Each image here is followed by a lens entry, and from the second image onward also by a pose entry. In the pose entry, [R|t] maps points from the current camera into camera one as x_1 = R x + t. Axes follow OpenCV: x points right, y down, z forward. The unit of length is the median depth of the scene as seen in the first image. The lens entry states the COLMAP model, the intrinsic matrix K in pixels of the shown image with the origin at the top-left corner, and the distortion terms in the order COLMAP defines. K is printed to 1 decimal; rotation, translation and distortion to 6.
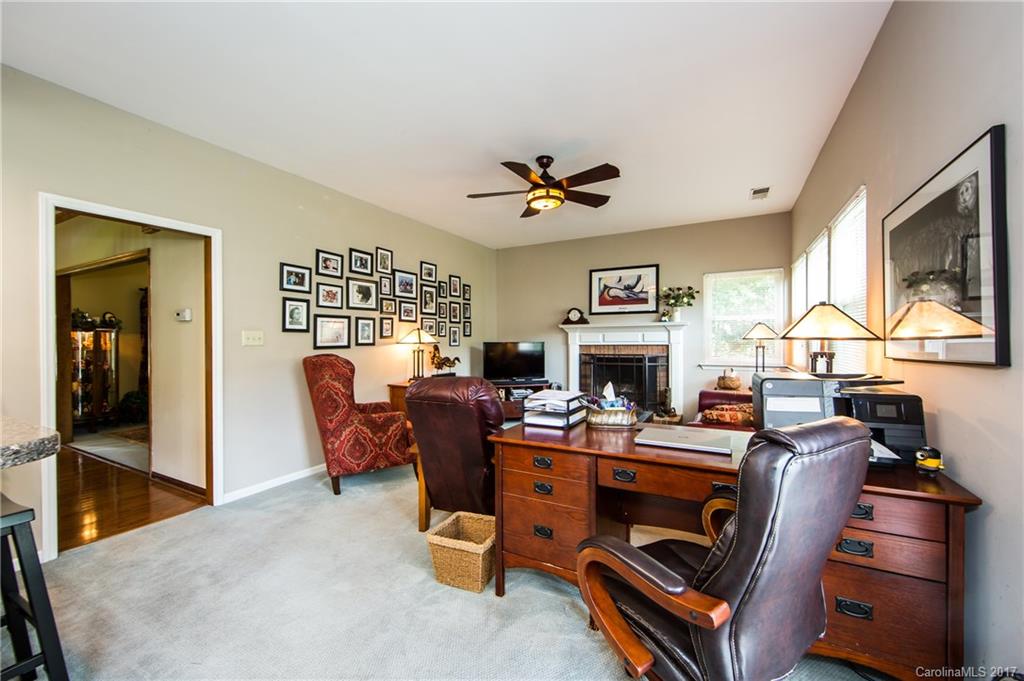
lens RADIAL K [[401.3, 0, 511.1], [0, 401.3, 339.5], [0, 0, 1]] dist [-0.006492, 0.000301]
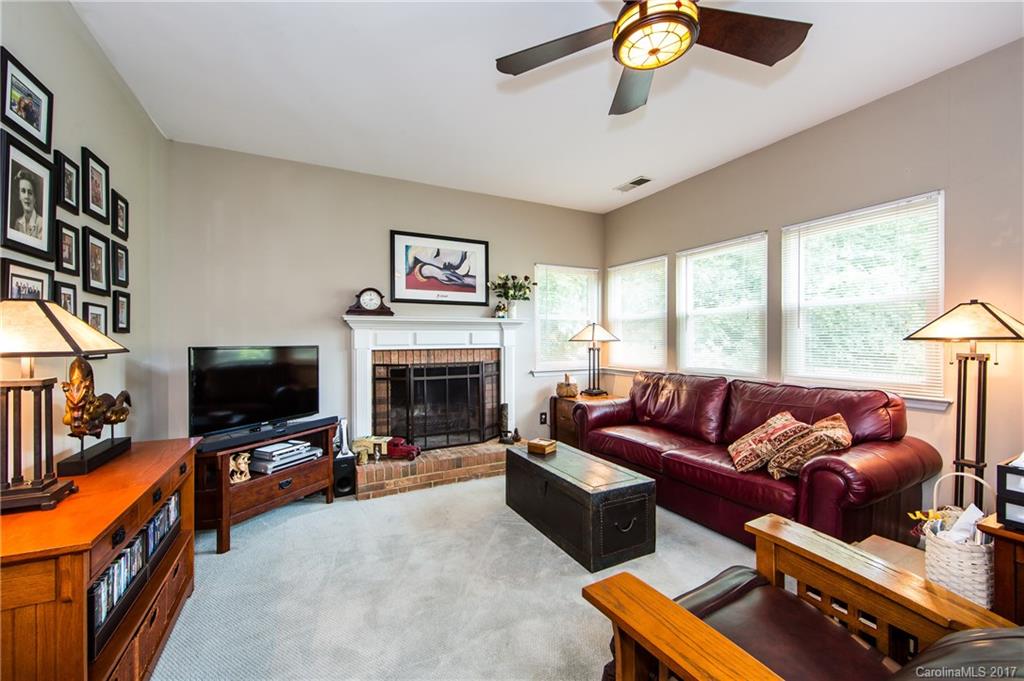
lens RADIAL K [[401.3, 0, 517.1], [0, 401.3, 340.2], [0, 0, 1]] dist [-0.006492, 0.000301]
pose [[0.565976, 0.002687, 0.824417, -0.221834], [-0.000139, 0.999995, -0.003164, 0.000611], [-0.824422, 0.001676, 0.565973, 0.513072]]
